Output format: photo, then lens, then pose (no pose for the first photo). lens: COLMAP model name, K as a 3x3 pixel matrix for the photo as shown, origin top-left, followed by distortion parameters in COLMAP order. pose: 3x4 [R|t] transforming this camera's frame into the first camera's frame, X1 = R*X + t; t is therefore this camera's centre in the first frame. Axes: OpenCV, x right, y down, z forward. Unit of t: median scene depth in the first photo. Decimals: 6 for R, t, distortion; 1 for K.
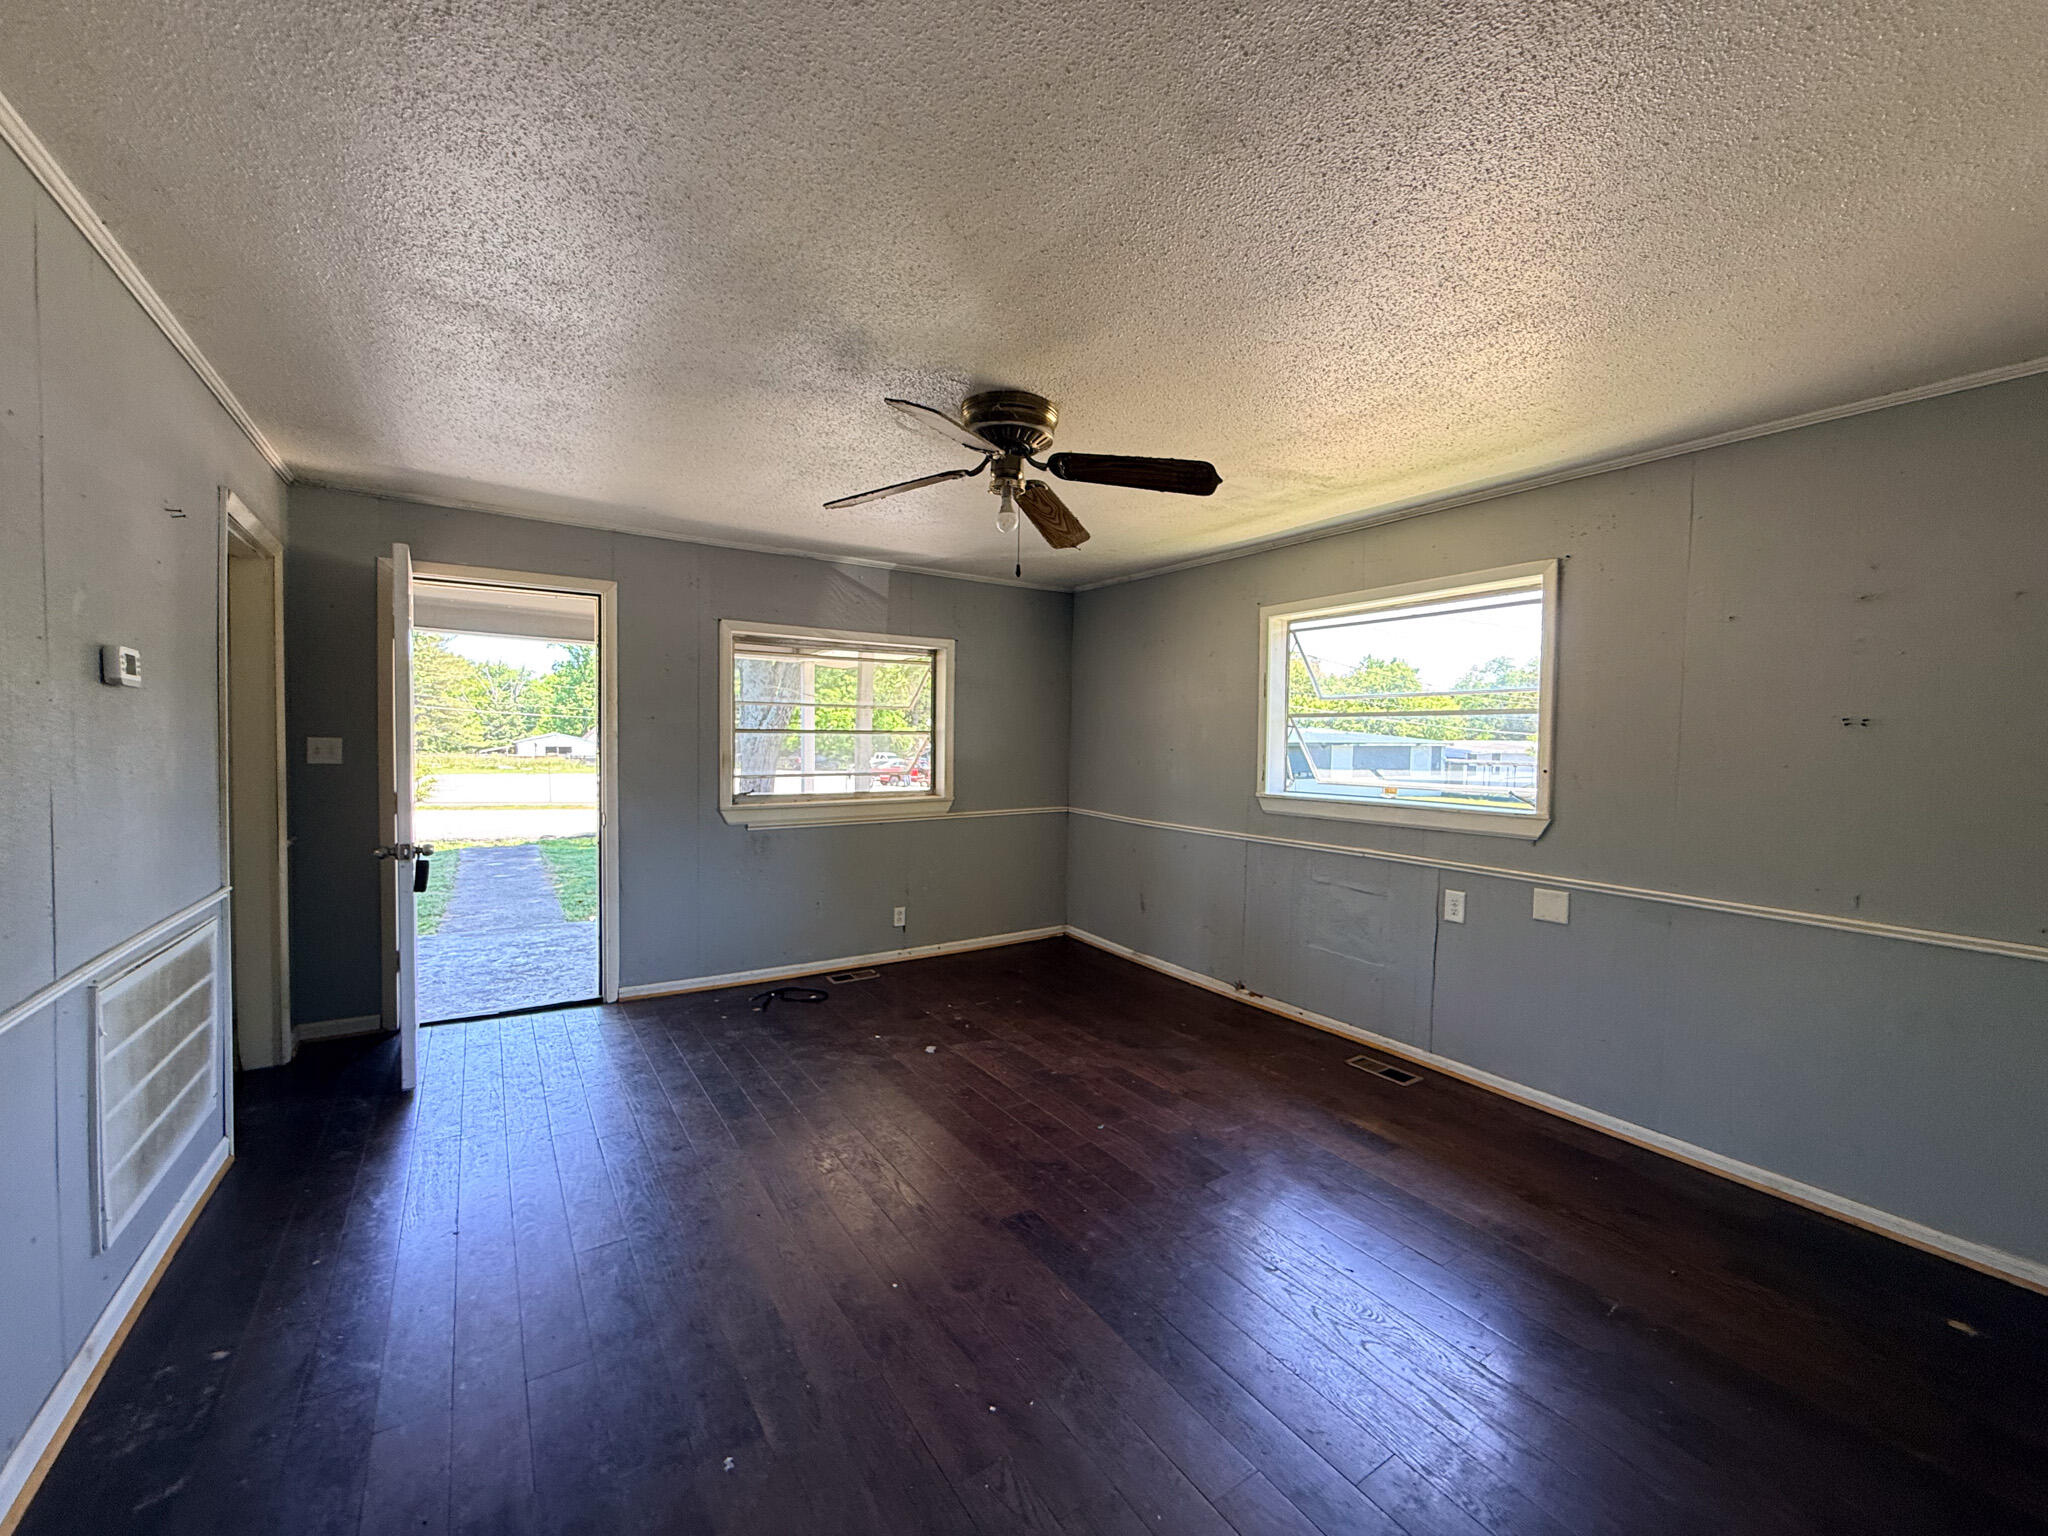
lens RADIAL K [[818.2, 0, 1020.7], [0, 818.2, 766.8], [0, 0, 1]] dist [-0.000127, 0.000066]
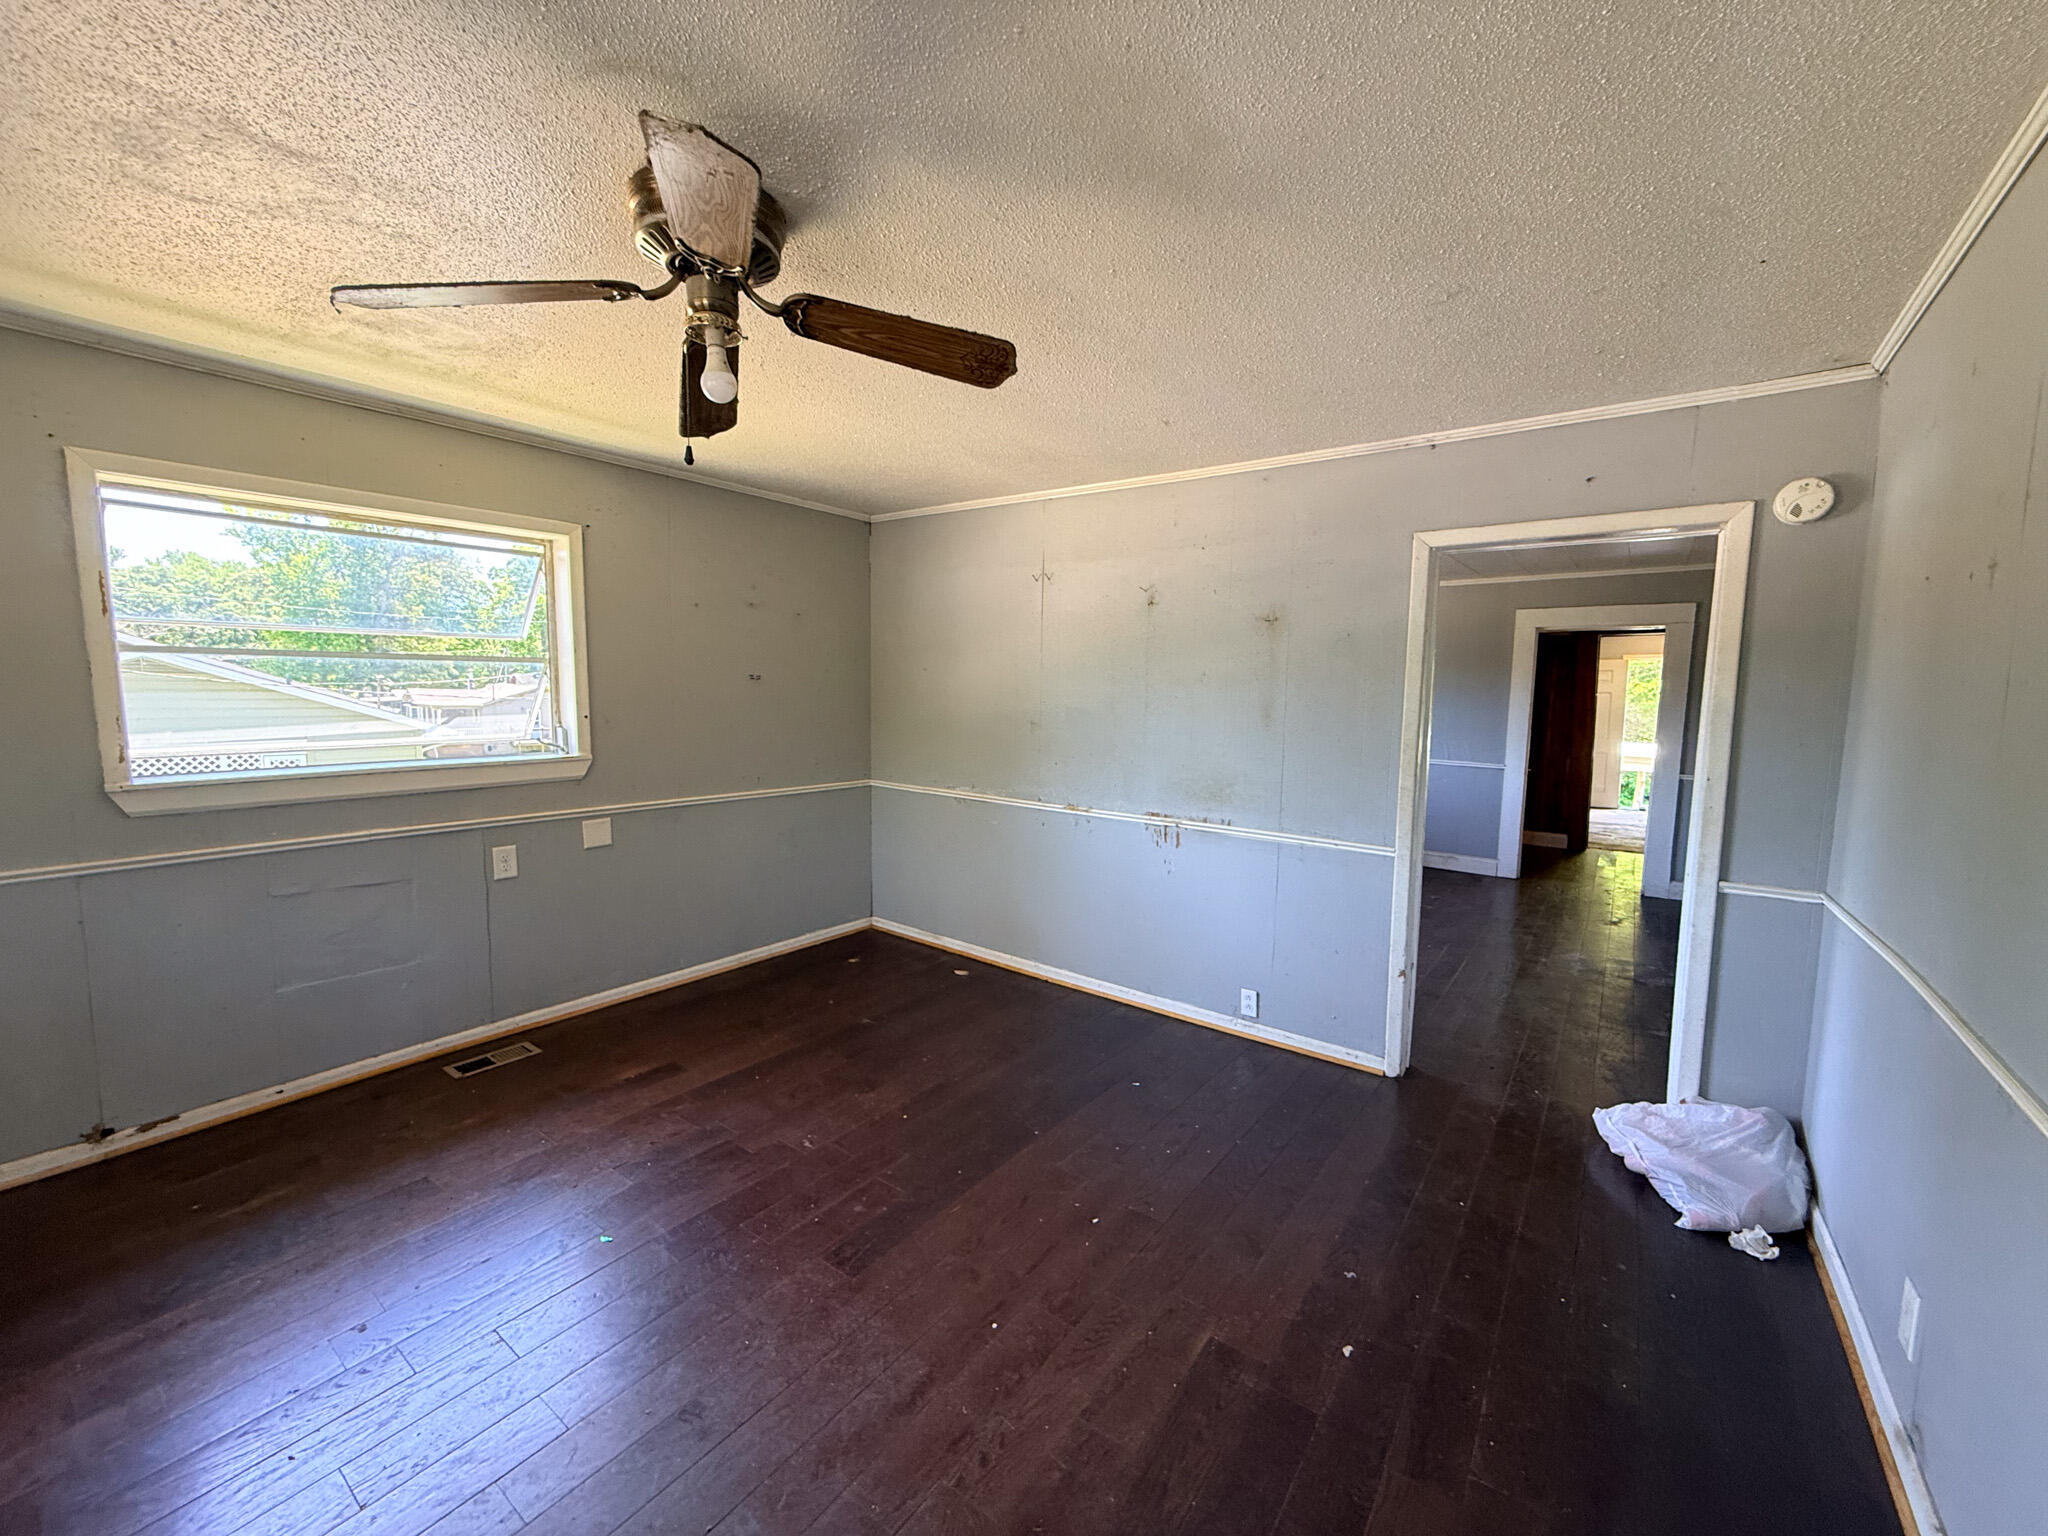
lens RADIAL K [[818.2, 0, 1021.2], [0, 818.2, 764.3], [0, 0, 1]] dist [-0.000127, 0.000066]
pose [[-0.340137, -0.109132, 0.934022, -0.575656], [0.014479, 0.992518, 0.121239, -0.053106], [-0.940265, 0.054761, -0.336012, 0.762975]]
